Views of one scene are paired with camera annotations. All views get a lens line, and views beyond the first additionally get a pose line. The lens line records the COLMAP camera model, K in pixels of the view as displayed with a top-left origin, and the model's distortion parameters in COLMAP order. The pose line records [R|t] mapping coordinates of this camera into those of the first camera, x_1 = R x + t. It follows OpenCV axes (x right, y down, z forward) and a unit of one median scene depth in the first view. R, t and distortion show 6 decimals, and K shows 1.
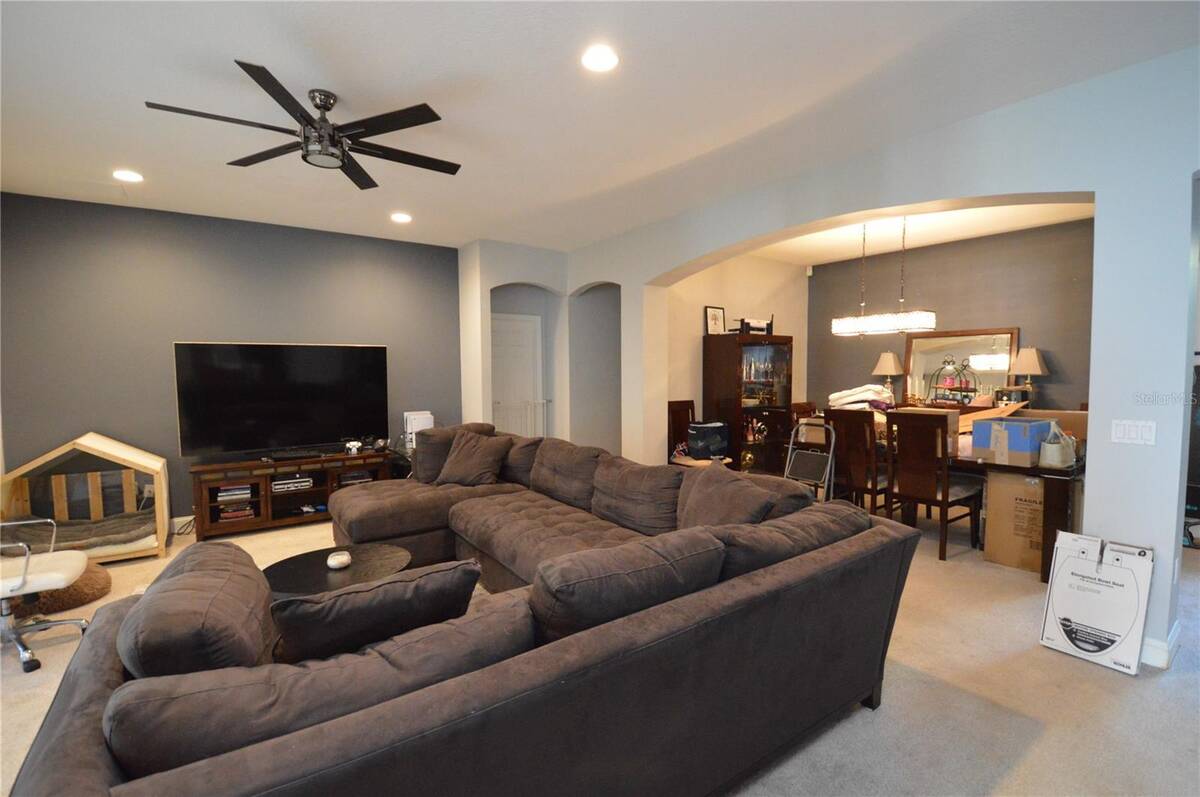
lens RADIAL K [[532.9, 0, 603.8], [0, 532.9, 401.9], [0, 0, 1]] dist [0.014264, -0.021816]
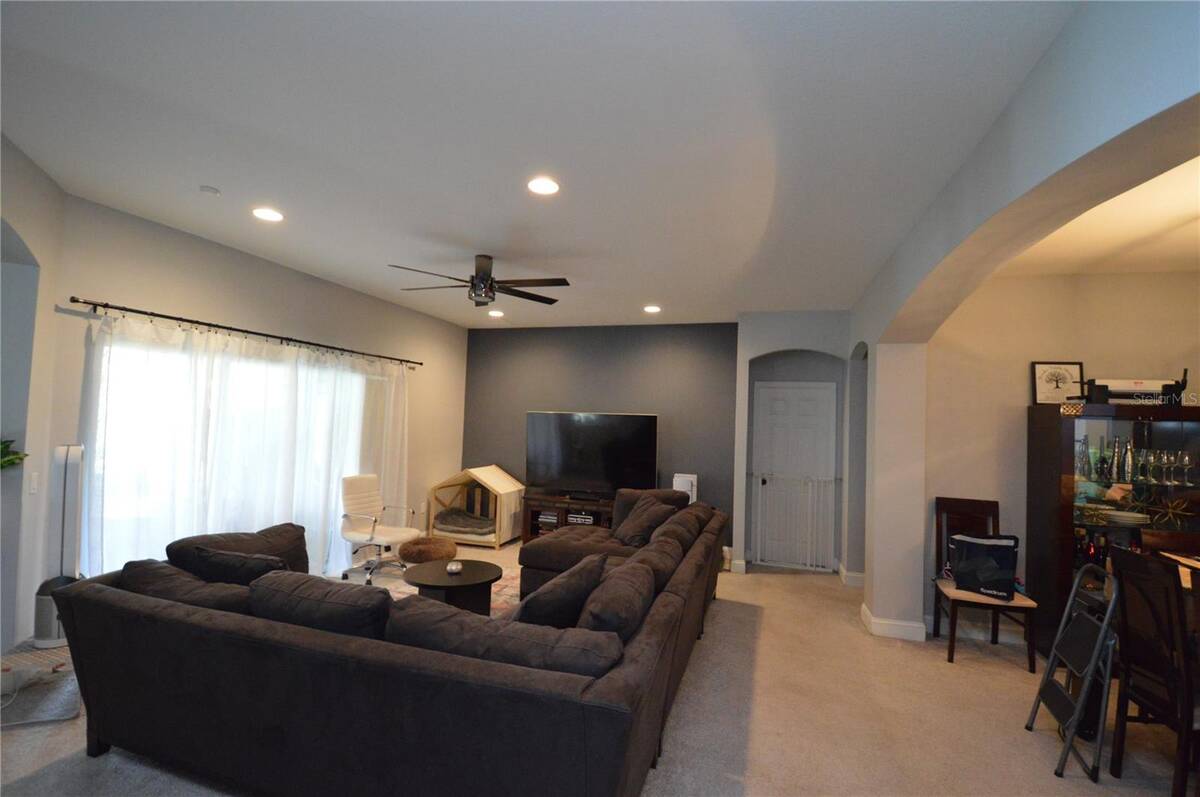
lens RADIAL K [[532.9, 0, 603.8], [0, 532.9, 401.9], [0, 0, 1]] dist [0.014264, -0.021816]
pose [[0.598618, -0.002426, -0.801031, 0.509338], [-0.085991, 0.994022, -0.067273, -0.049519], [0.796406, 0.109152, 0.594831, 0.230348]]
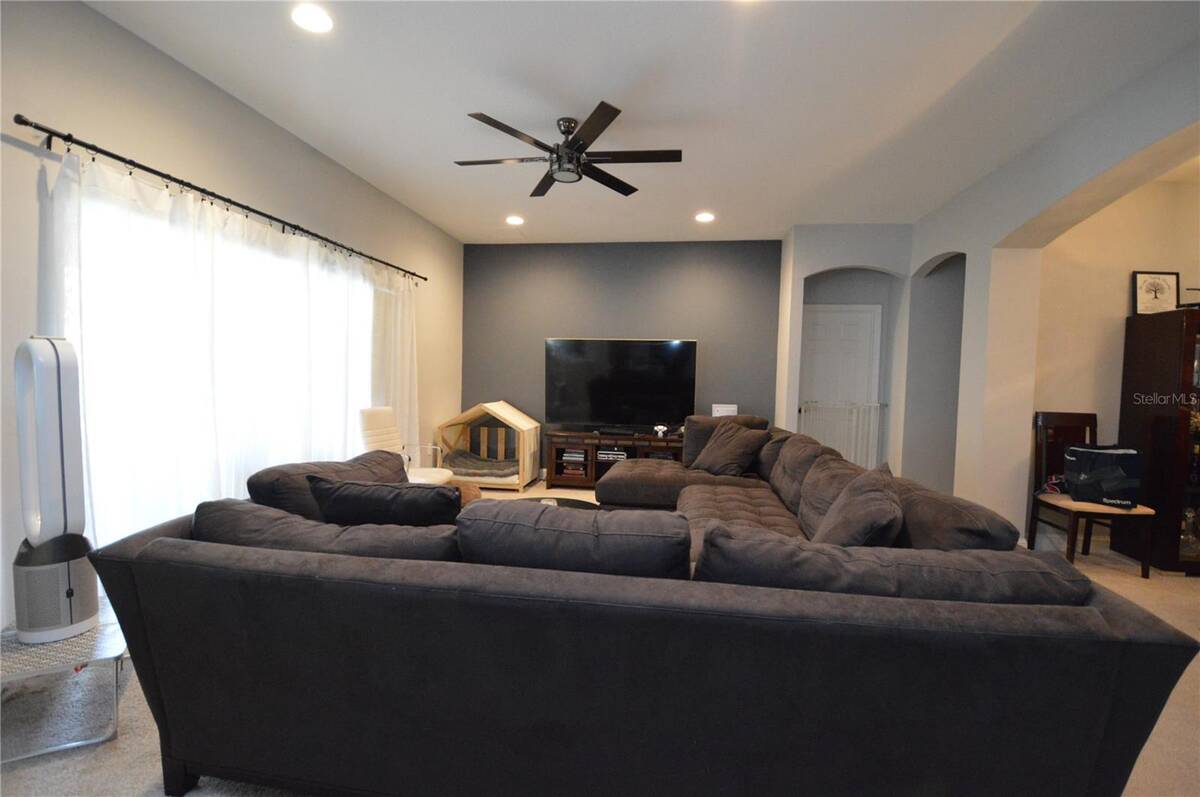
lens RADIAL K [[532.9, 0, 603.8], [0, 532.9, 401.9], [0, 0, 1]] dist [0.014264, -0.021816]
pose [[0.714919, 0.057392, -0.696848, 0.234906], [-0.071296, 0.997415, 0.009001, 0.024541], [0.695563, 0.043247, 0.717162, 0.120055]]
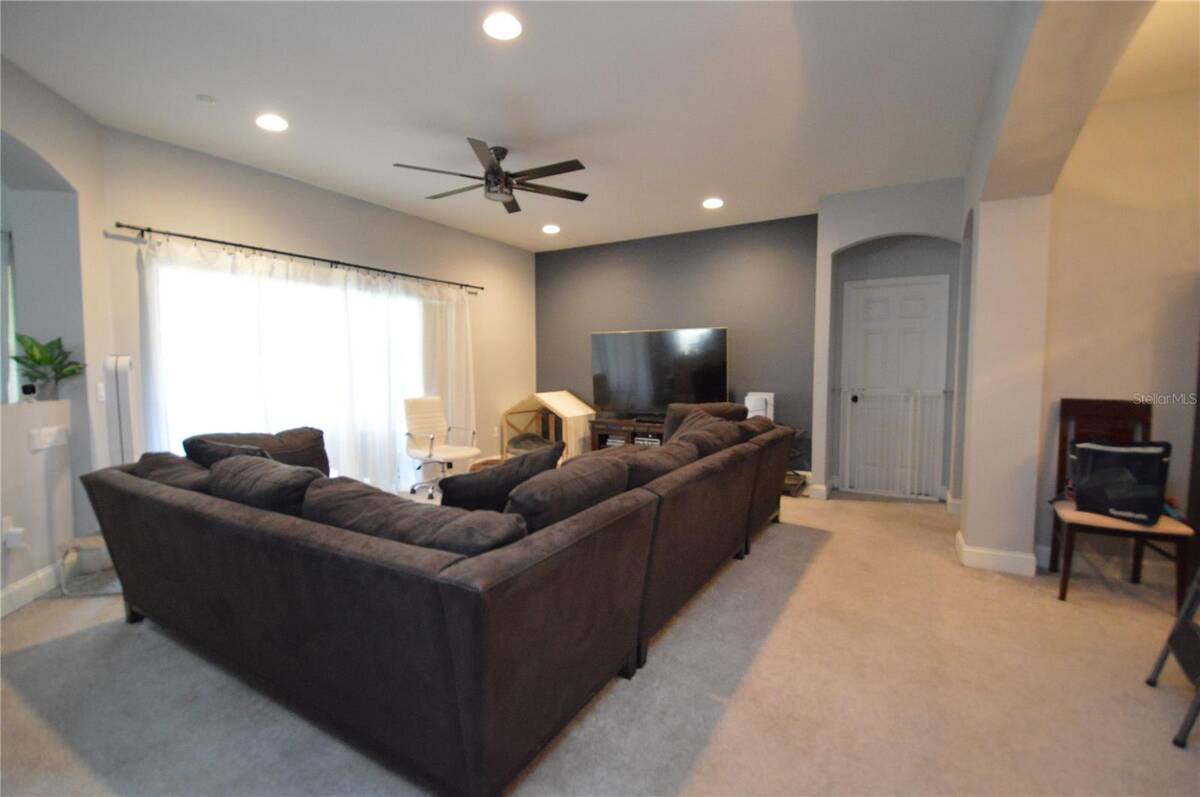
lens RADIAL K [[532.9, 0, 603.8], [0, 532.9, 401.9], [0, 0, 1]] dist [0.014264, -0.021816]
pose [[0.399040, 0.069256, -0.914314, 0.519991], [-0.055233, 0.997148, 0.051425, 0.001007], [0.915268, 0.029980, 0.401727, 0.398376]]
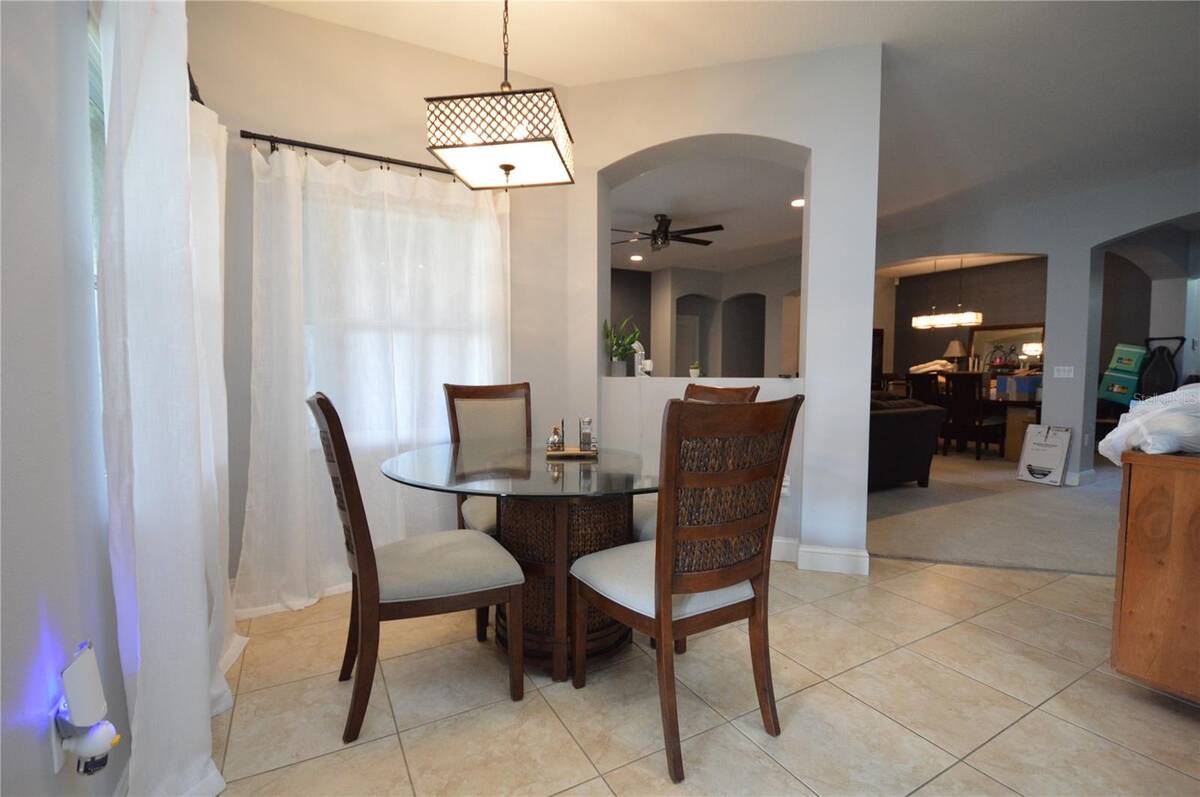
lens RADIAL K [[532.9, 0, 603.8], [0, 532.9, 401.9], [0, 0, 1]] dist [0.014264, -0.021816]
pose [[0.991682, 0.013910, -0.127956, -0.272255], [-0.013493, 0.999900, 0.004123, 0.101140], [0.128000, -0.002363, 0.991771, -0.688459]]
